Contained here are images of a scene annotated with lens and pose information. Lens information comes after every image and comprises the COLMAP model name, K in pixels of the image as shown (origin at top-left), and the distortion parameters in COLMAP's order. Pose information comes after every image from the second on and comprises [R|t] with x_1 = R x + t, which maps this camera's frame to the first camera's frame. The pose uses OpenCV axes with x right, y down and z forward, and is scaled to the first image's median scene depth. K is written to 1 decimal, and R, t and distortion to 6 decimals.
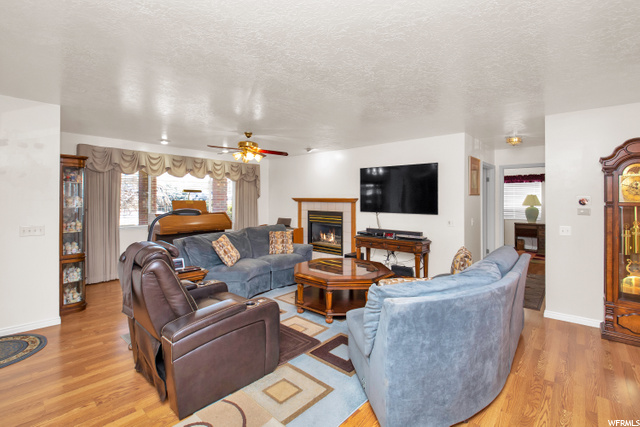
lens RADIAL K [[291.7, 0, 316.8], [0, 291.7, 198.6], [0, 0, 1]] dist [0.001274, -0.000172]
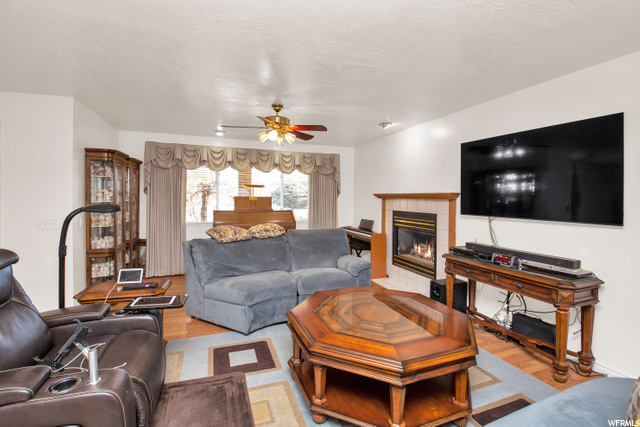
lens RADIAL K [[285.2, 0, 316.5], [0, 285.2, 205.5], [0, 0, 1]] dist [0.002392, -0.016052]
pose [[0.883722, 0.012948, -0.467833, 0.157817], [-0.000571, 0.999646, 0.026587, 0.009800], [0.468012, -0.023228, 0.883417, 0.316342]]
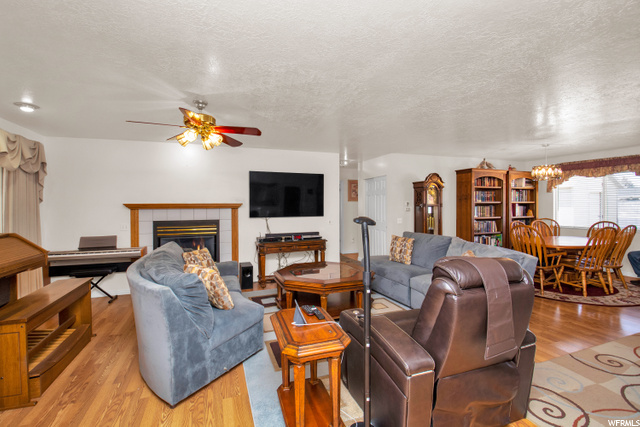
lens RADIAL K [[285.2, 0, 316.5], [0, 285.2, 205.5], [0, 0, 1]] dist [0.002392, -0.016052]
pose [[0.459664, -0.010738, 0.888028, -0.534304], [0.006769, 0.999940, 0.008588, -0.000201], [-0.888067, 0.002063, 0.459709, 0.387364]]
